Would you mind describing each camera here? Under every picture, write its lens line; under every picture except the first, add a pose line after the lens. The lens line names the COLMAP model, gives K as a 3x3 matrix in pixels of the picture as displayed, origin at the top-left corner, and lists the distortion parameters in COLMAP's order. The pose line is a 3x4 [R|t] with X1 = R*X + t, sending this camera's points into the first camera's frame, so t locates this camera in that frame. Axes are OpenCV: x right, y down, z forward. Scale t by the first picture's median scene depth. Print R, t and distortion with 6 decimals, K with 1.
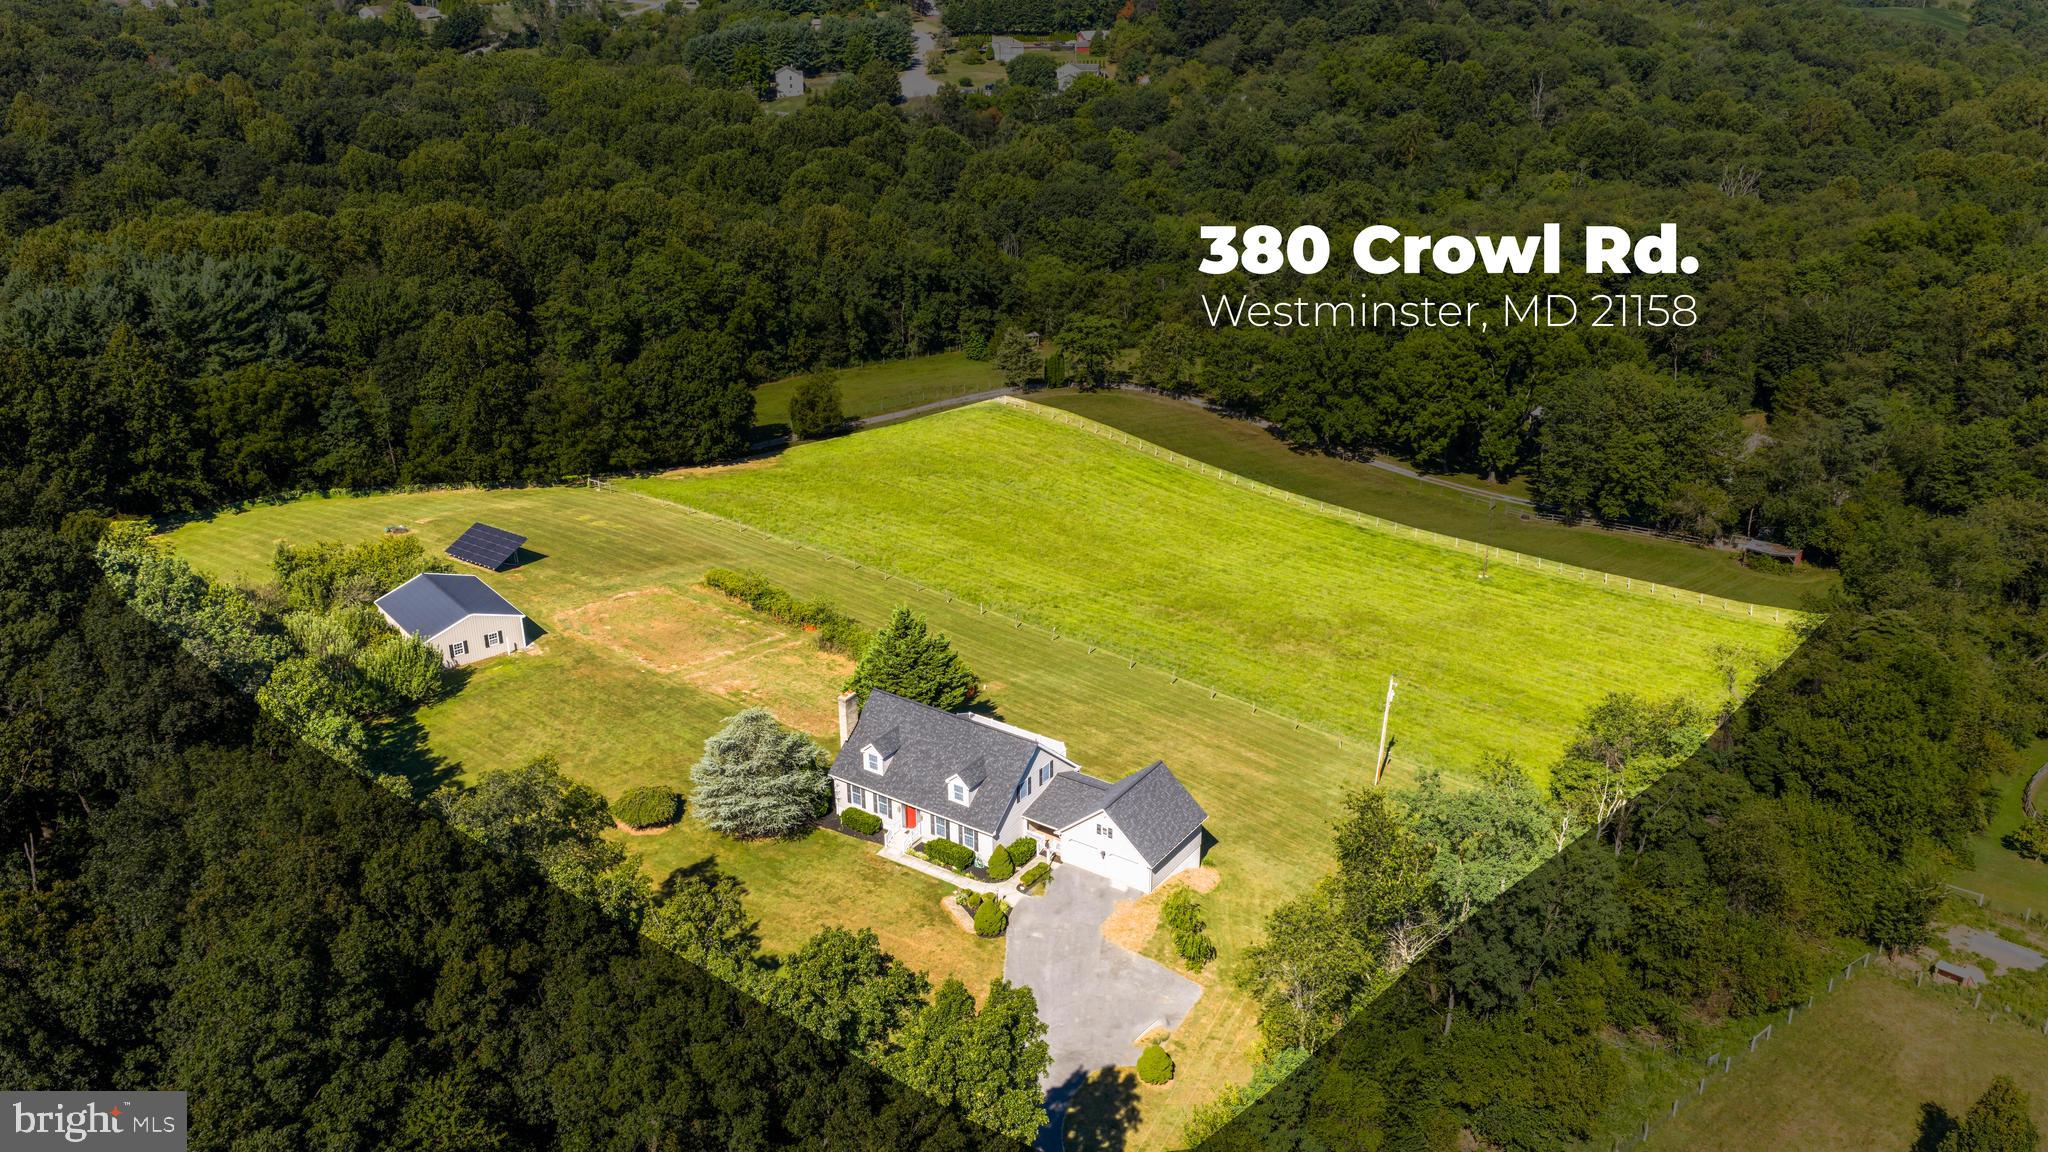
lens RADIAL K [[1709.8, 0, 1024.0], [0, 1709.8, 576.0], [0, 0, 1]] dist [0.027617, -0.047978]
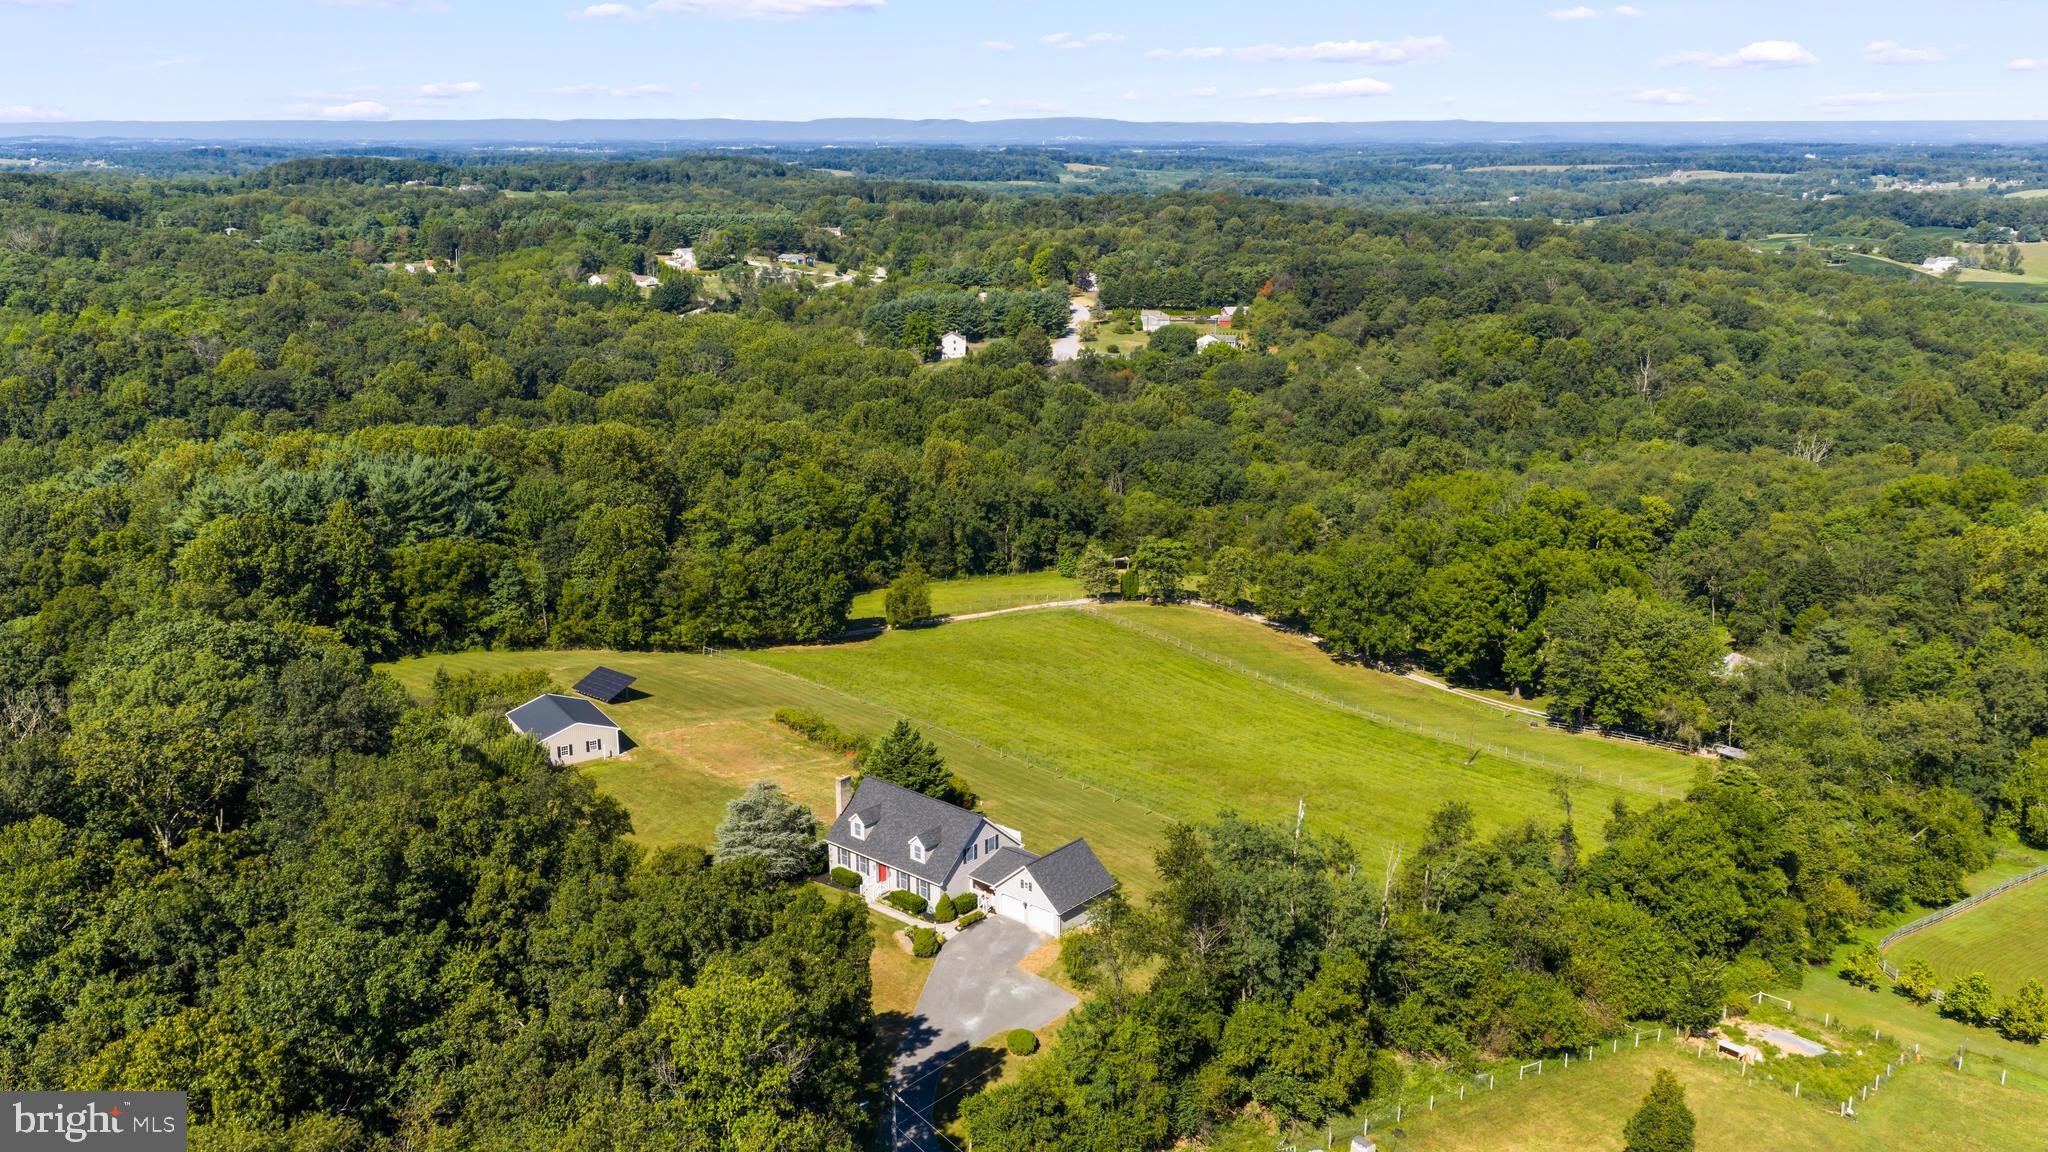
lens RADIAL K [[1709.8, 0, 1024.0], [0, 1709.8, 576.0], [0, 0, 1]] dist [0.027617, -0.047978]
pose [[0.992966, 0.036930, -0.112494, 0.082171], [-0.053953, 0.986866, -0.152262, 0.053607], [0.105393, 0.157260, 0.981917, -0.123972]]
